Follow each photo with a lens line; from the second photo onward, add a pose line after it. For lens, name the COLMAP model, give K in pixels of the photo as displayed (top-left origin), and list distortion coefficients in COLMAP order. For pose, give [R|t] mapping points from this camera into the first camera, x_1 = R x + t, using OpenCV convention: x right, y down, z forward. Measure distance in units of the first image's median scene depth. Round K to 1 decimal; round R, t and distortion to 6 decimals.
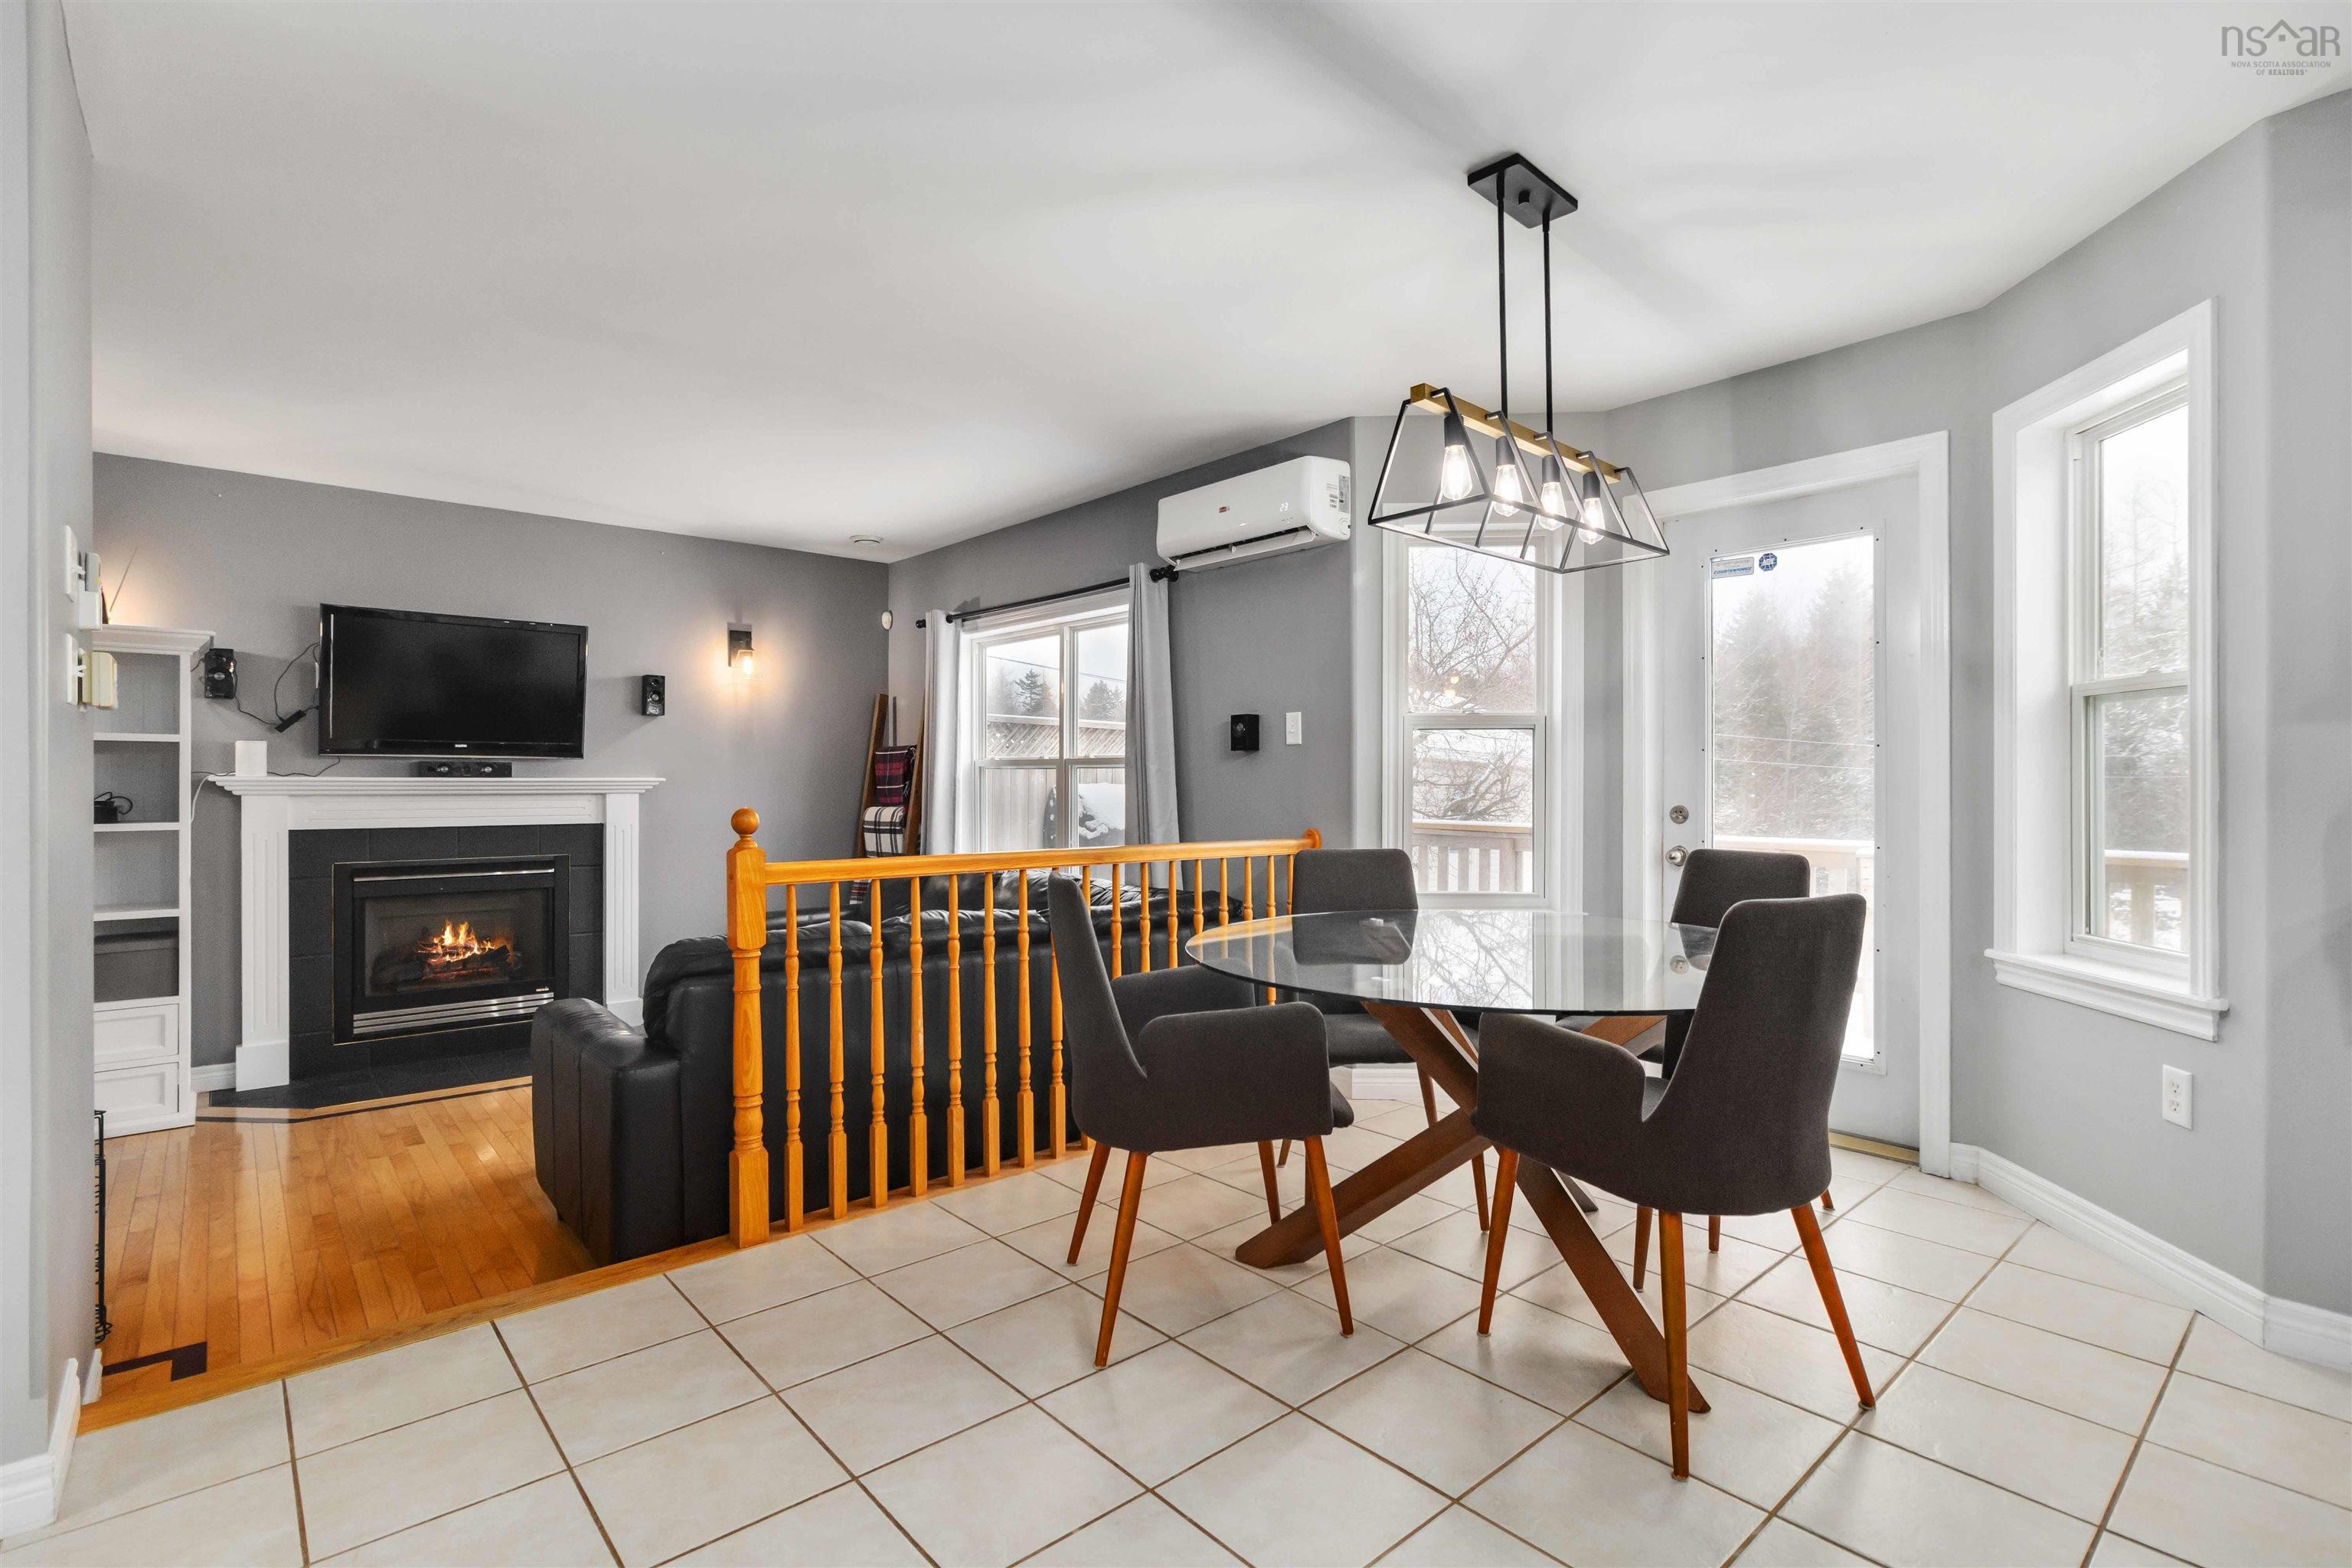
lens RADIAL K [[1126.0, 0, 1176.0], [0, 1126.0, 780.8], [0, 0, 1]] dist [0.007923, -0.000921]
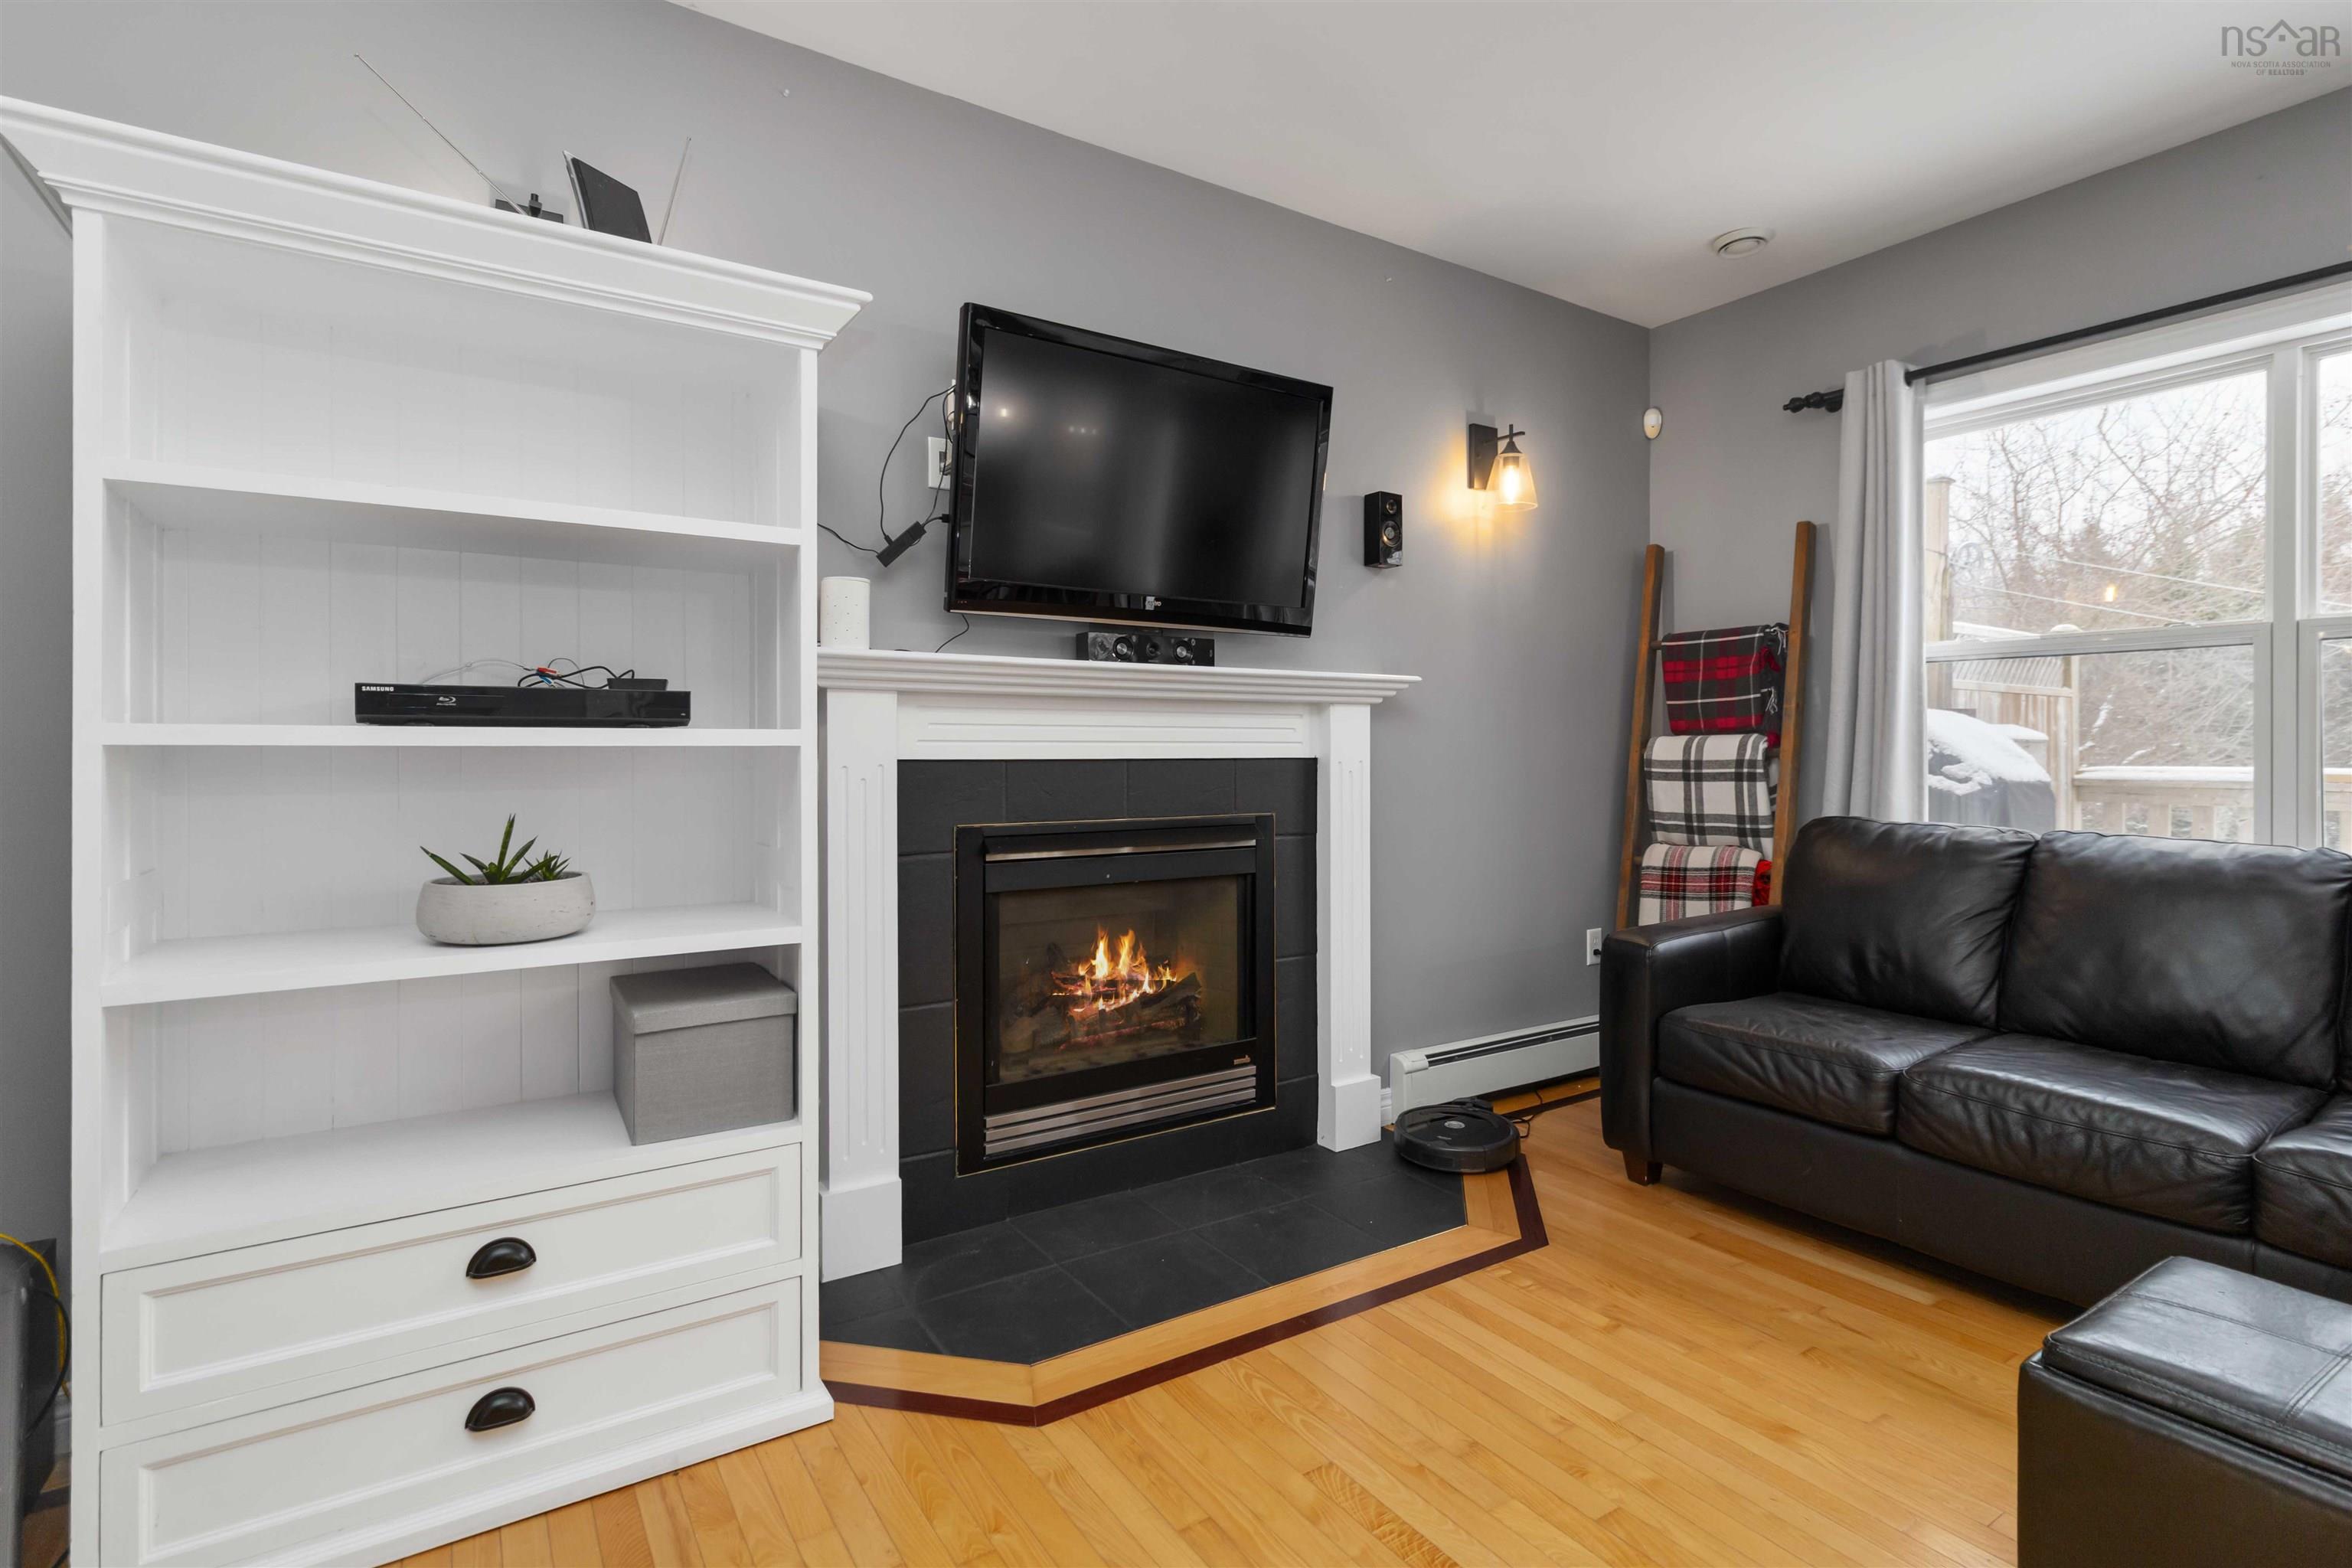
lens RADIAL K [[1126.0, 0, 1134.7], [0, 1126.0, 750.1], [0, 0, 1]] dist [0.007923, -0.000921]
pose [[0.988003, -0.002868, -0.154406, -0.544517], [0.002612, 0.999995, -0.001859, 0.037128], [0.154410, 0.001434, 0.988006, 0.467687]]
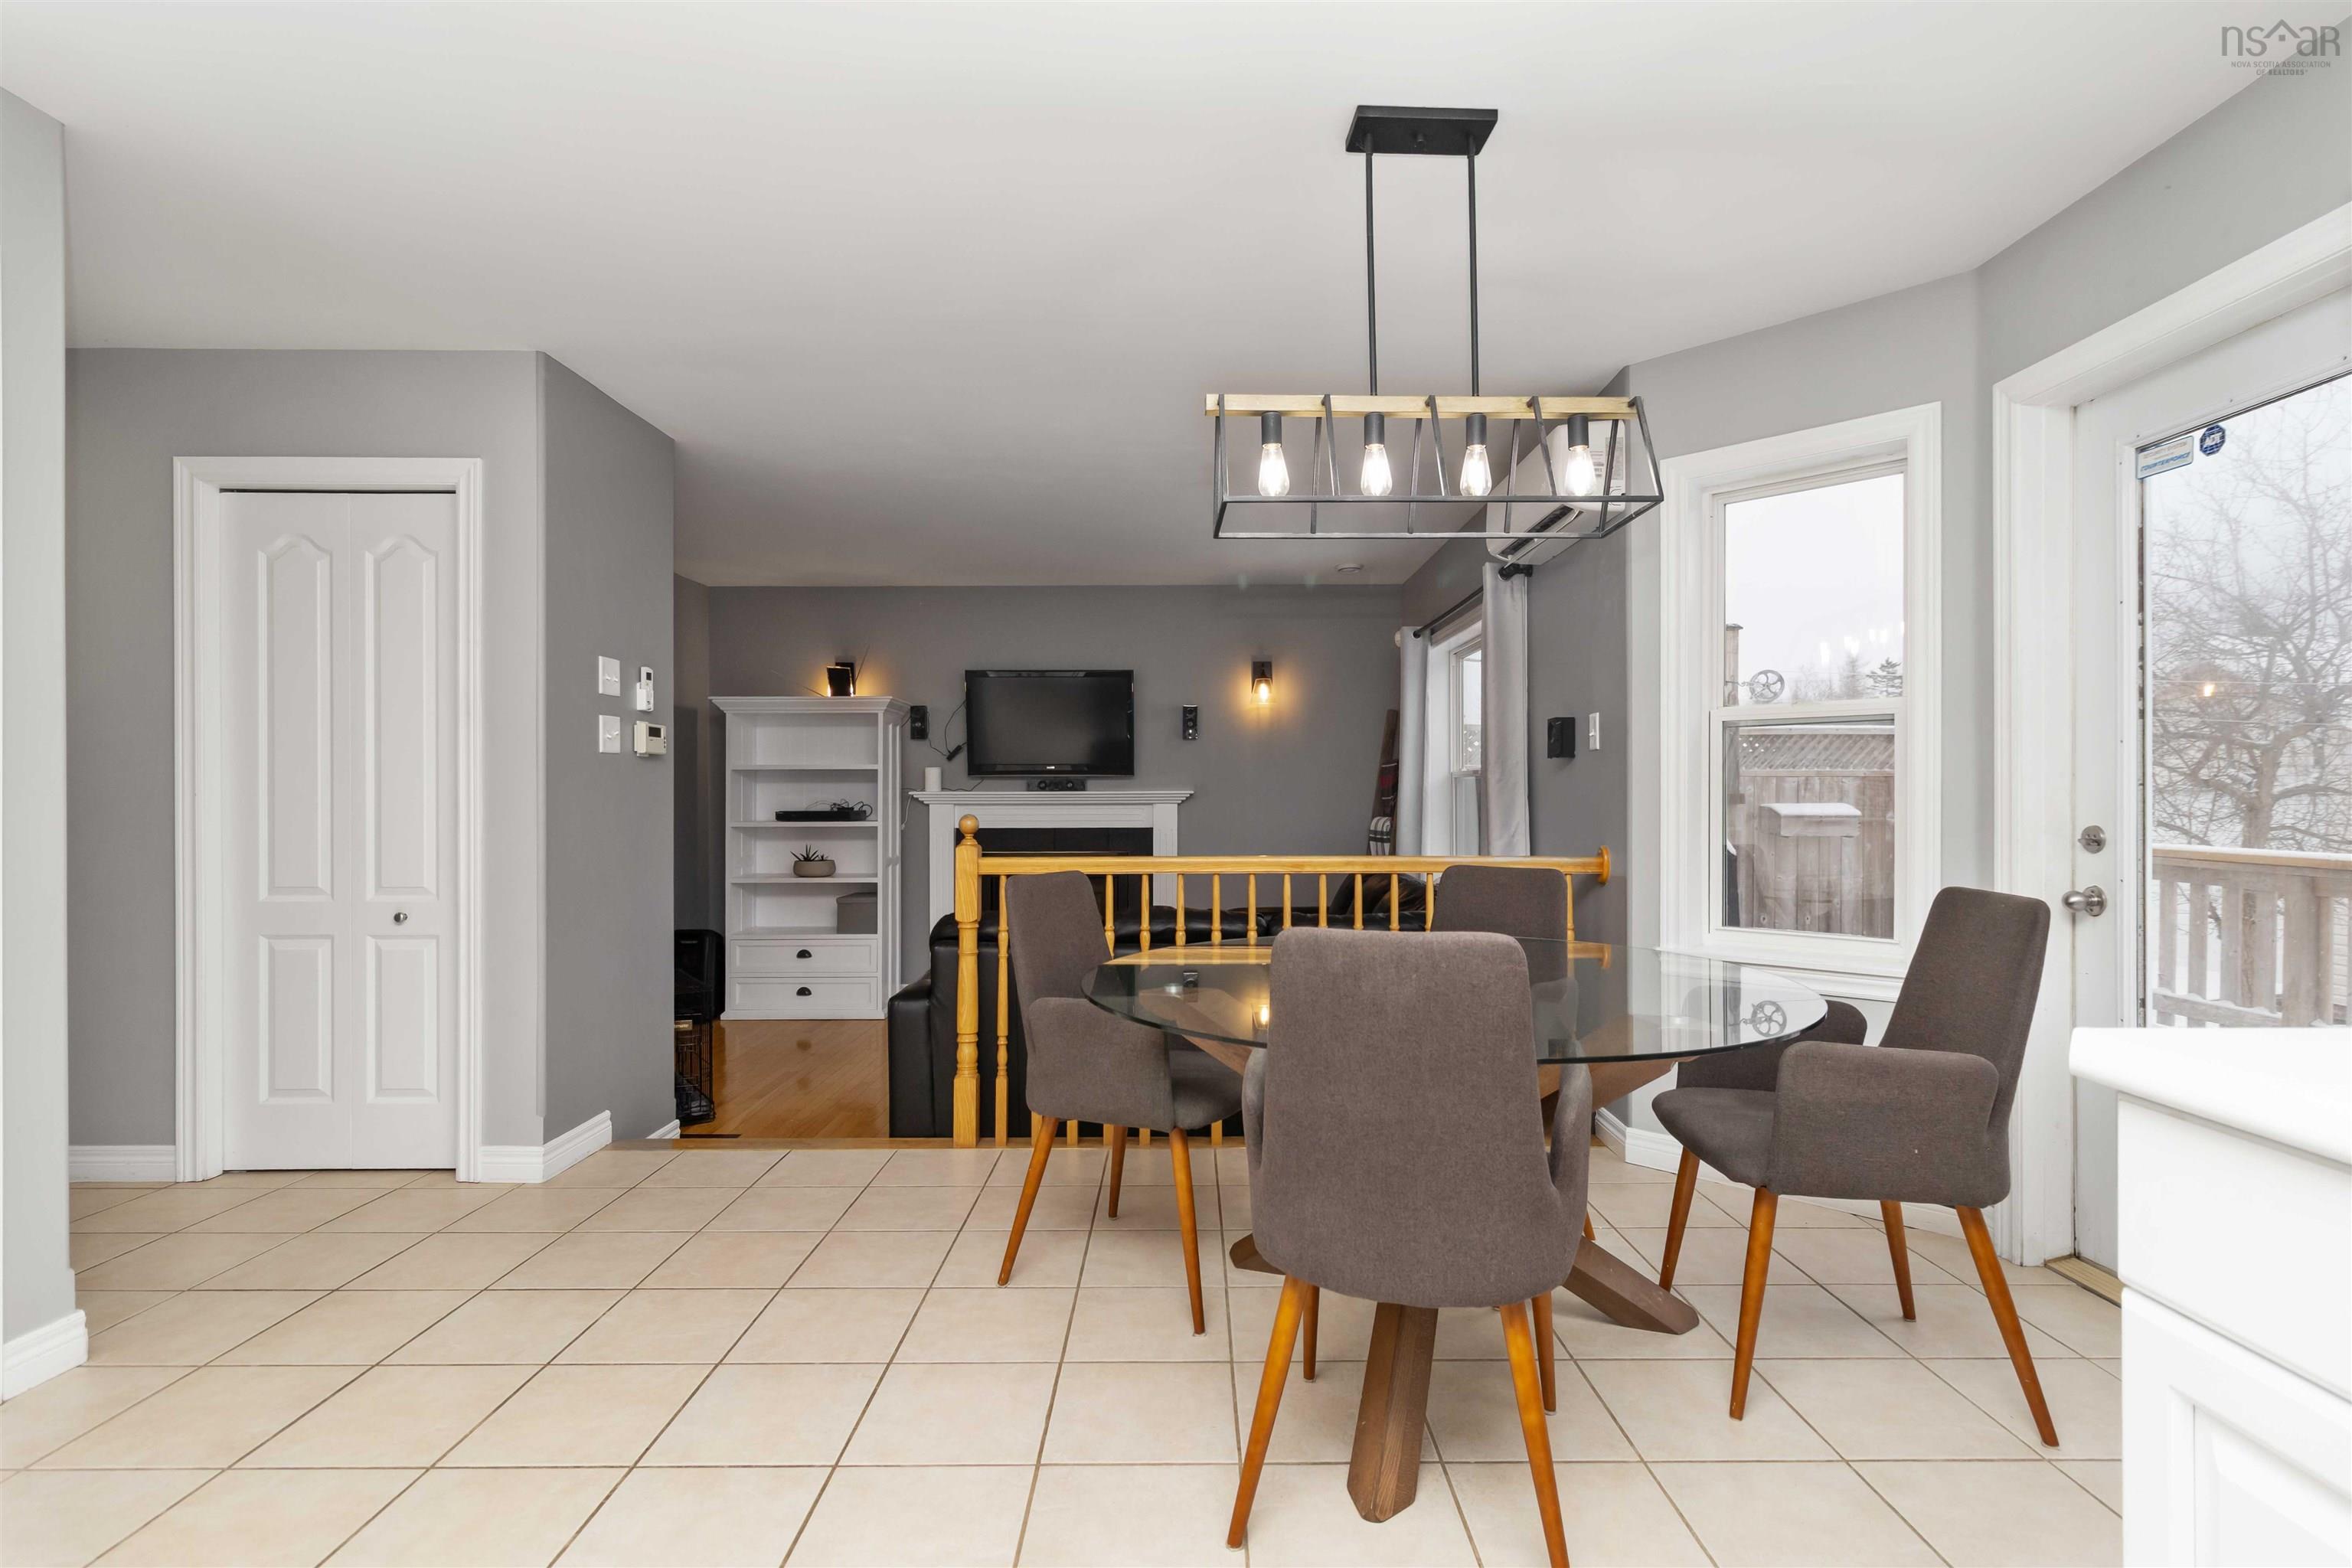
lens RADIAL K [[1126.0, 0, 1174.8], [0, 1126.0, 798.1], [0, 0, 1]] dist [0.007923, -0.000921]
pose [[0.744225, -0.000713, -0.667929, 0.361104], [0.004518, 0.999982, 0.003967, 0.000298], [0.667914, -0.005970, 0.744214, 0.099662]]
